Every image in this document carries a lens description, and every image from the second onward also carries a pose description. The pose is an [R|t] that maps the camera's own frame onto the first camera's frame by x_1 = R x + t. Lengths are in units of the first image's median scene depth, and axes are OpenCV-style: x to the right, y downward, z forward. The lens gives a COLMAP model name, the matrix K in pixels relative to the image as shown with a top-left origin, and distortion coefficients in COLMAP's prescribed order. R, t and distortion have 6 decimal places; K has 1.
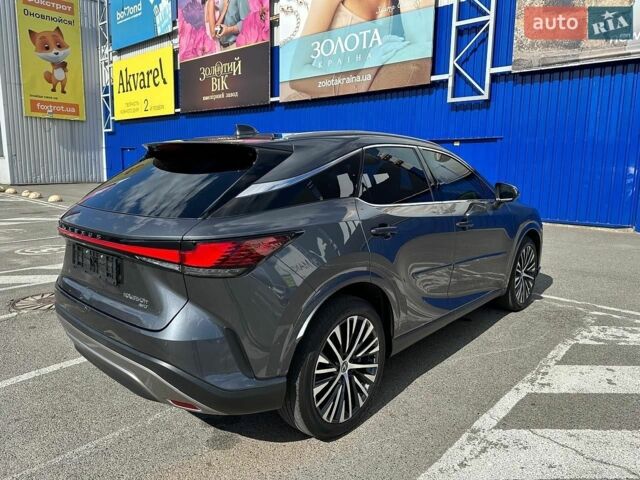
lens RADIAL K [[459.9, 0, 324.3], [0, 459.9, 239.8], [0, 0, 1]] dist [0.020467, -0.039884]
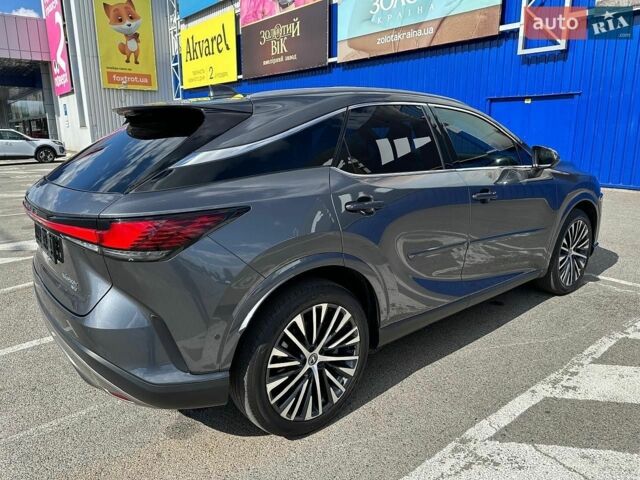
lens RADIAL K [[459.9, 0, 320.5], [0, 459.9, 241.2], [0, 0, 1]] dist [0.020467, -0.039884]
pose [[0.986724, 0.017147, -0.161500, 0.136047], [-0.004749, 0.997032, 0.076846, -0.013304], [0.162338, -0.075059, 0.983876, 0.099999]]
